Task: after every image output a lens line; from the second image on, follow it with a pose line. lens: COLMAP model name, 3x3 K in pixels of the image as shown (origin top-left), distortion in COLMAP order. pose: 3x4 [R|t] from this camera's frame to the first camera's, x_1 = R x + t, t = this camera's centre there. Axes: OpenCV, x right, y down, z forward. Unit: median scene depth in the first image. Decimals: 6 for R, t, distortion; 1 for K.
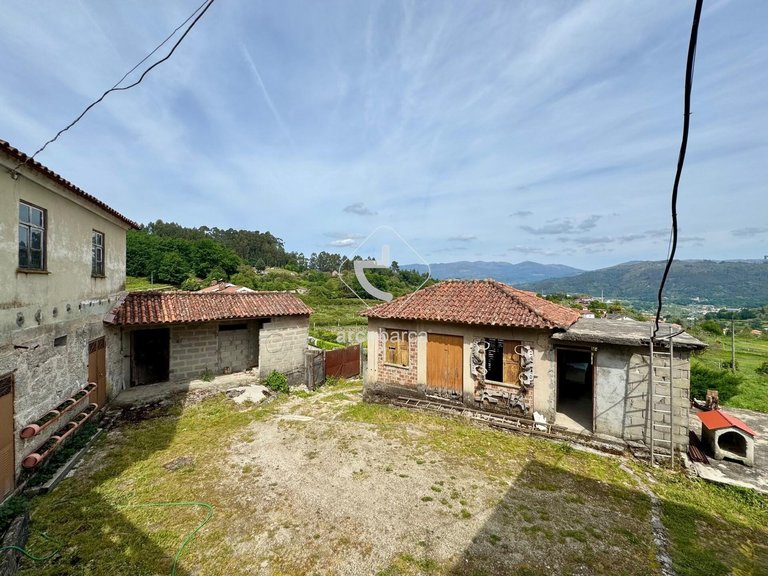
lens RADIAL K [[307.8, 0, 381.2], [0, 307.8, 287.6], [0, 0, 1]] dist [-0.007364, 0.001346]
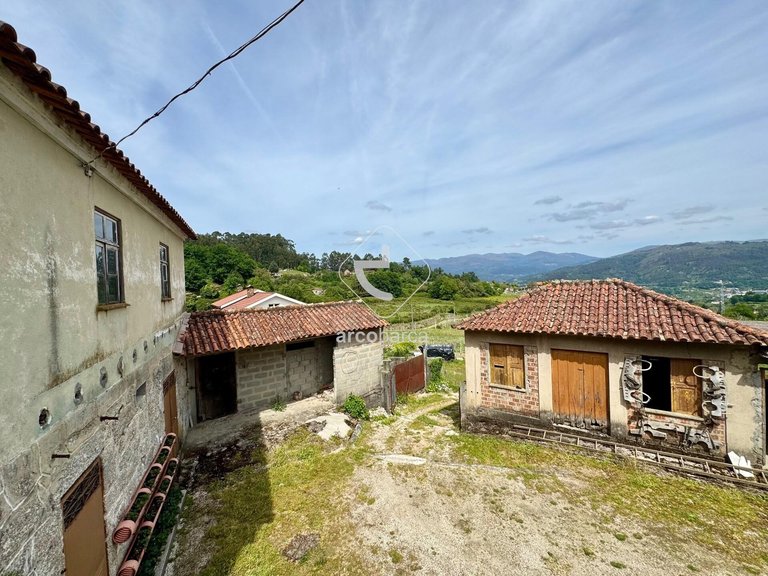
lens RADIAL K [[307.8, 0, 381.5], [0, 307.8, 286.8], [0, 0, 1]] dist [-0.007364, 0.001346]
pose [[0.998483, -0.043051, -0.034333, -0.226029], [0.043283, 0.999045, 0.006029, -0.035783], [0.034041, -0.007505, 0.999392, 0.141354]]
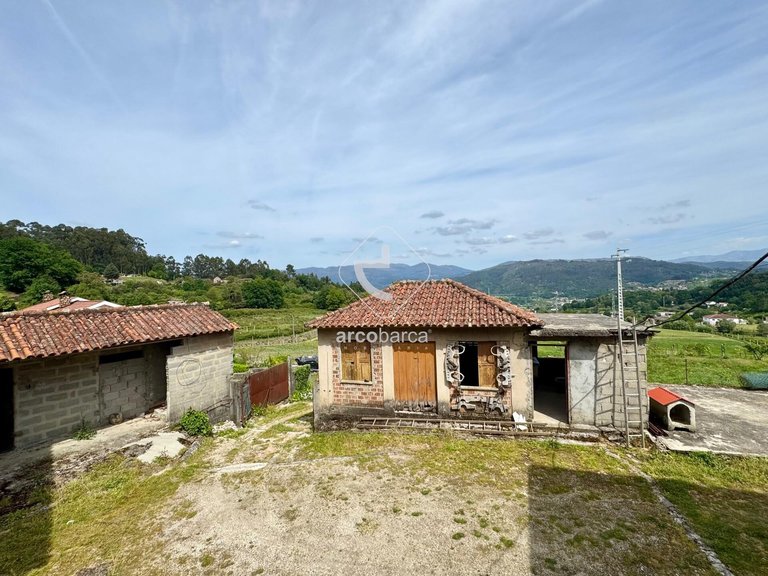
lens RADIAL K [[330.4, 0, 381.4], [0, 330.4, 288.8], [0, 0, 1]] dist [-0.007019, 0.002020]
pose [[0.950099, -0.037677, 0.309665, -0.145129], [0.041044, 0.999148, -0.004362, -0.001520], [-0.309237, 0.016854, 0.950836, 0.084707]]
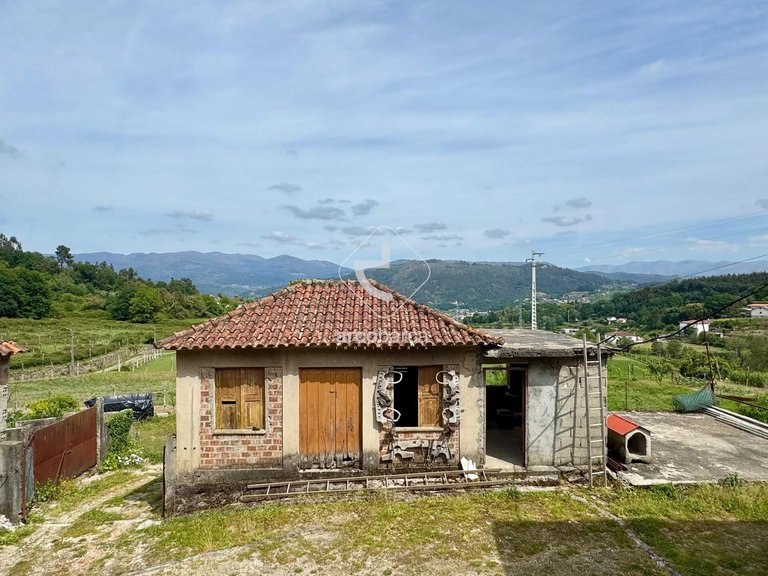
lens RADIAL K [[470.3, 0, 381.4], [0, 470.3, 291.1], [0, 0, 1]] dist [-0.006066, 0.003411]
pose [[0.798831, -0.007352, 0.601510, -0.234581], [0.009658, 0.999953, -0.000606, -0.002089], [-0.601478, 0.006293, 0.798865, 0.137092]]
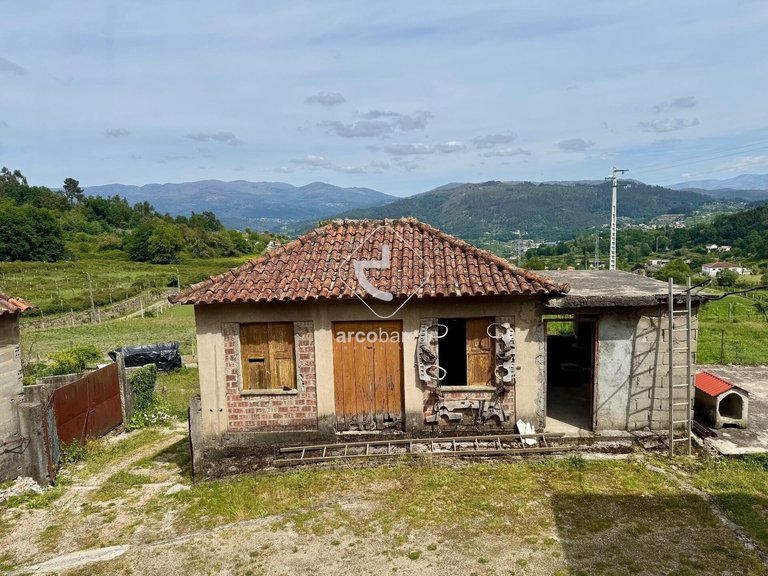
lens RADIAL K [[537.2, 0, 385.1], [0, 537.2, 292.5], [0, 0, 1]] dist [0.067316, -0.081386]
pose [[0.845147, -0.098879, 0.525308, -0.220537], [0.036217, 0.991076, 0.128281, -0.017863], [-0.533305, -0.089391, 0.841187, 0.137756]]
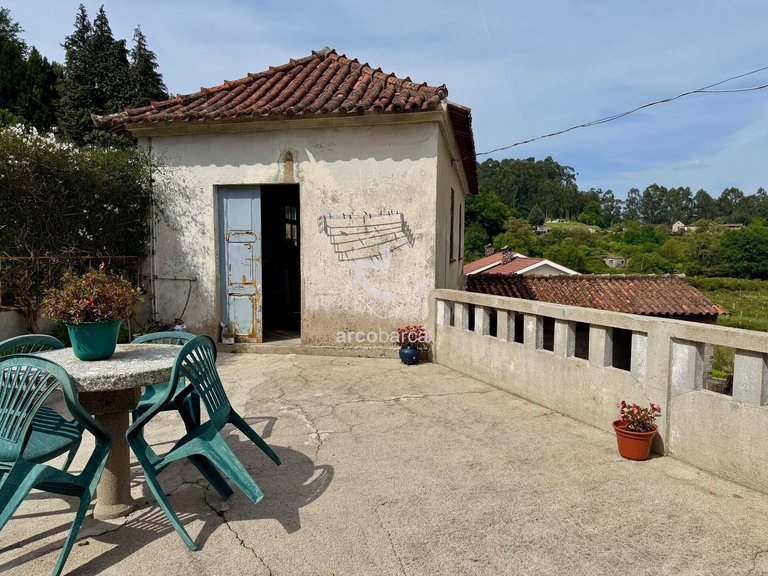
lens RADIAL K [[535.1, 0, 385.5], [0, 535.1, 291.3], [0, 0, 1]] dist [0.052740, -0.067143]
pose [[0.802937, 0.041888, -0.594590, -0.143957], [-0.000833, 0.997606, 0.069154, -0.033767], [0.596063, -0.055031, 0.801049, -0.226228]]
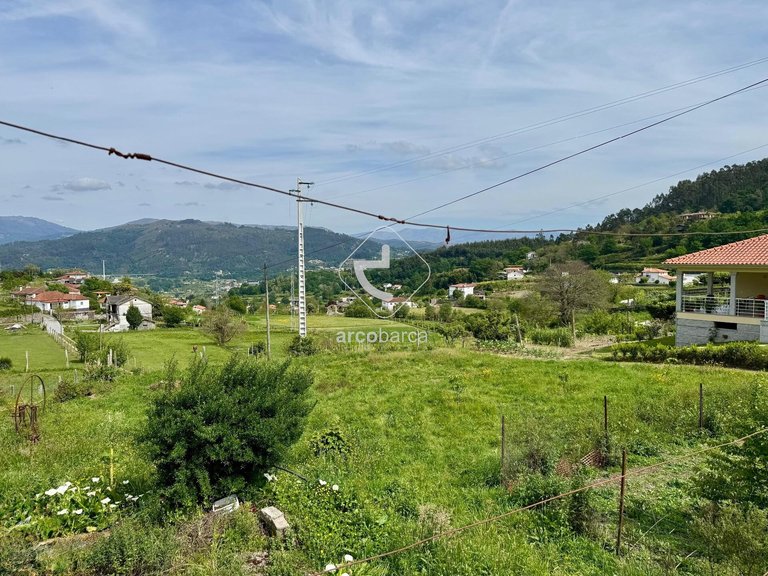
lens RADIAL K [[537.2, 0, 385.1], [0, 537.2, 287.9], [0, 0, 1]] dist [0.067316, -0.081386]
pose [[0.455475, -0.059154, 0.888281, 0.645392], [0.013260, 0.998130, 0.059669, 0.160979], [-0.890150, -0.015399, 0.455407, 0.660171]]
